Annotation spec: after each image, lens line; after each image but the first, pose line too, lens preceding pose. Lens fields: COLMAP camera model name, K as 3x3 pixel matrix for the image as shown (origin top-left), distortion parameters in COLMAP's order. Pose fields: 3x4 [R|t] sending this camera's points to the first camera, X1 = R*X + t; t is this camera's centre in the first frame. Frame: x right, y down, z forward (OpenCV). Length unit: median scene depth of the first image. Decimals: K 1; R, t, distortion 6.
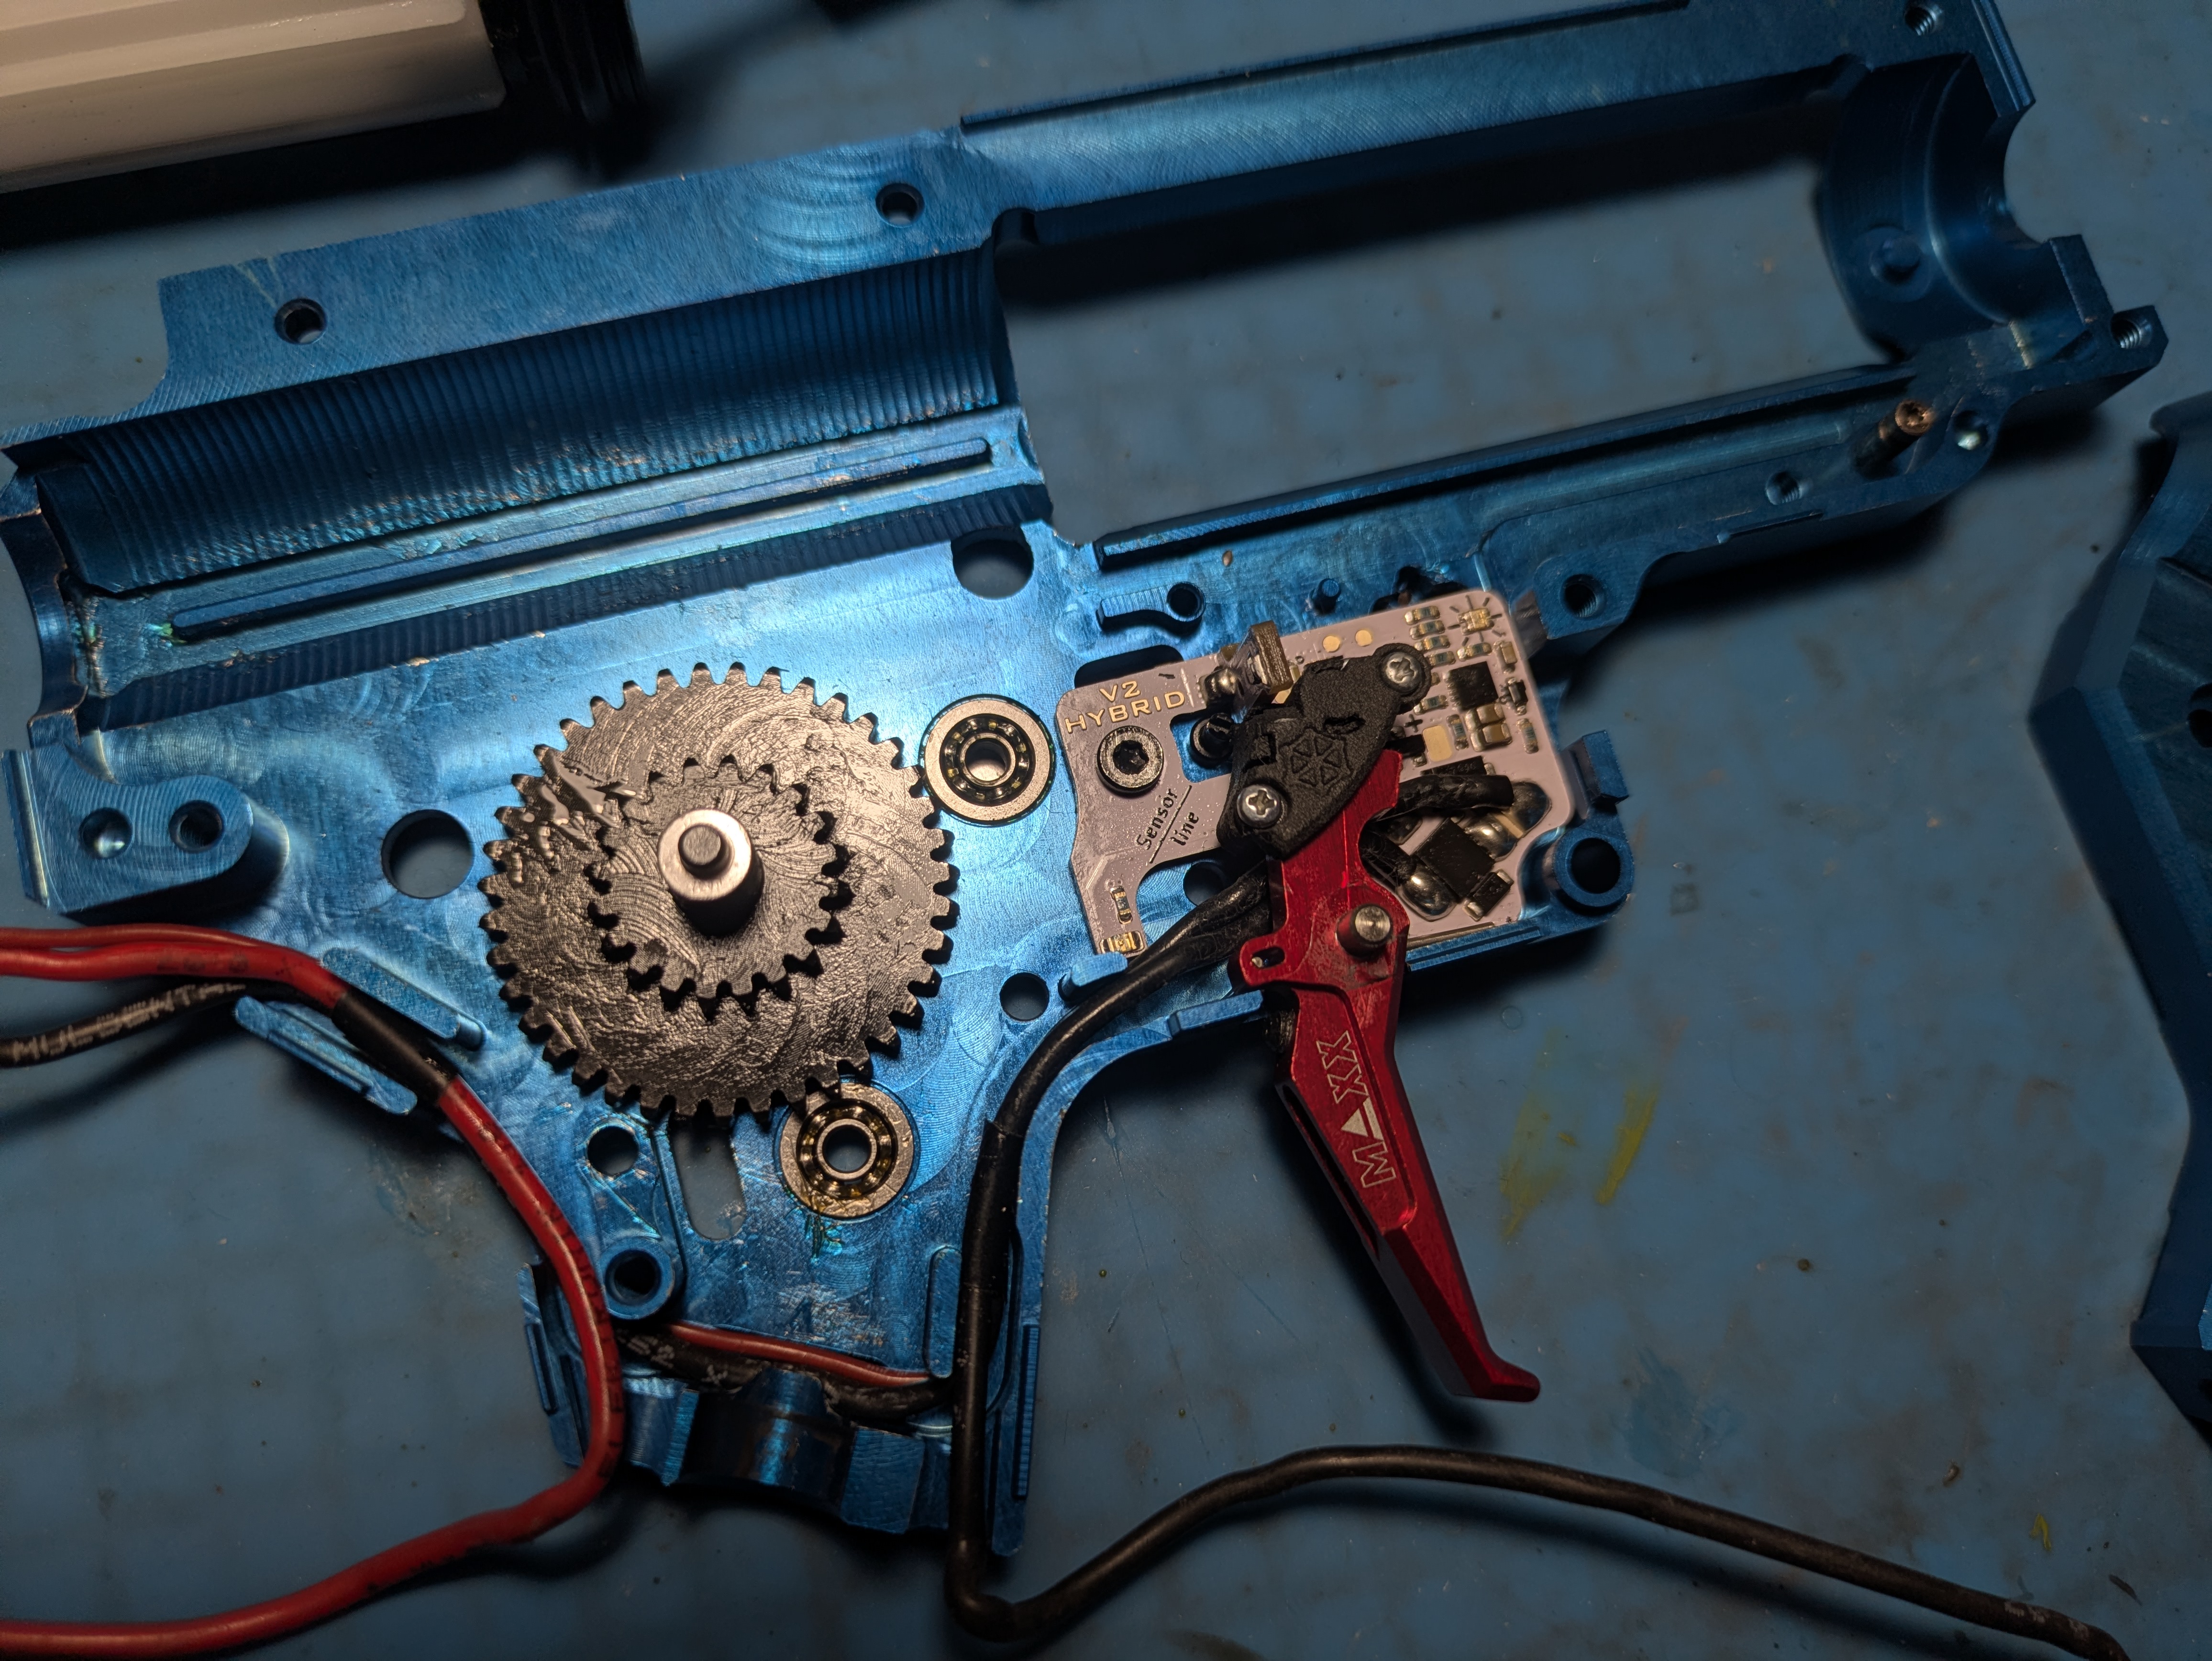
lens RADIAL K [[1630.3, 0, 1108.7], [0, 1630.3, 889.9], [0, 0, 1]] dist [0.001981, -0.058110]
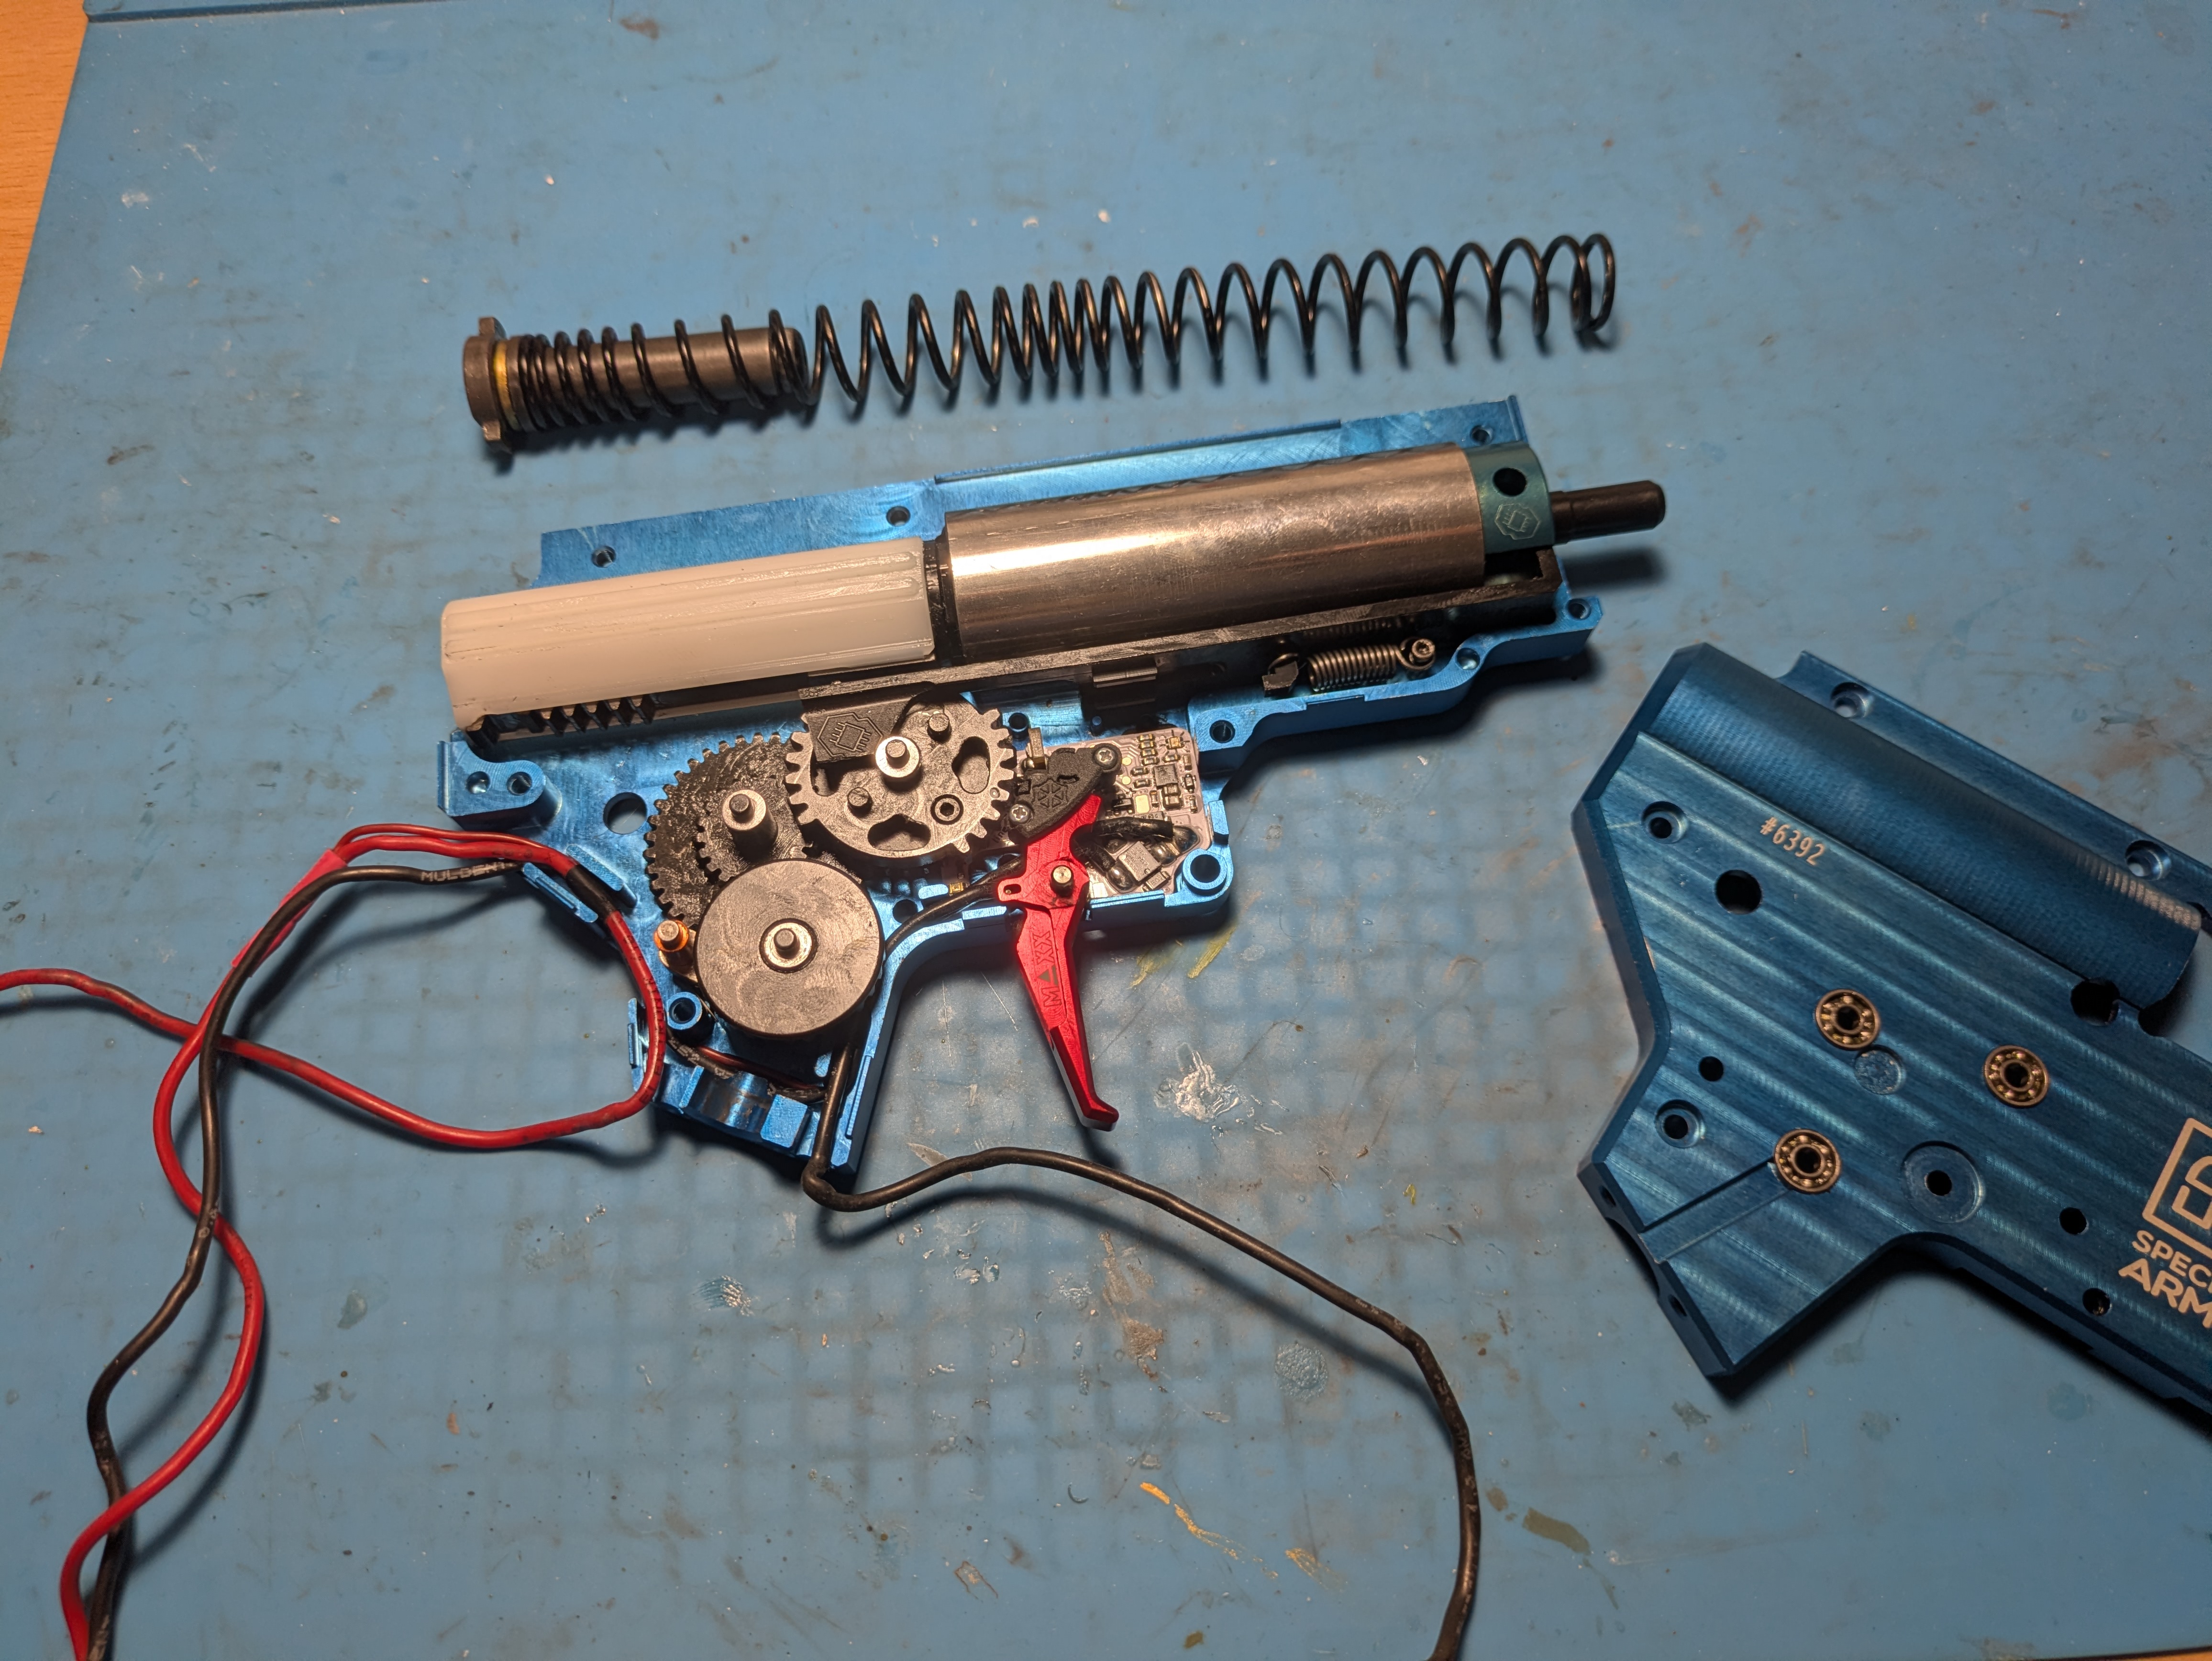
lens RADIAL K [[1638.2, 0, 1154.6], [0, 1638.2, 869.3], [0, 0, 1]] dist [0.005385, -0.039206]
pose [[0.985673, 0.079314, -0.148854, 0.554594], [-0.102301, 0.982801, -0.153741, 0.300885], [0.134100, 0.166766, 0.976835, -0.913348]]
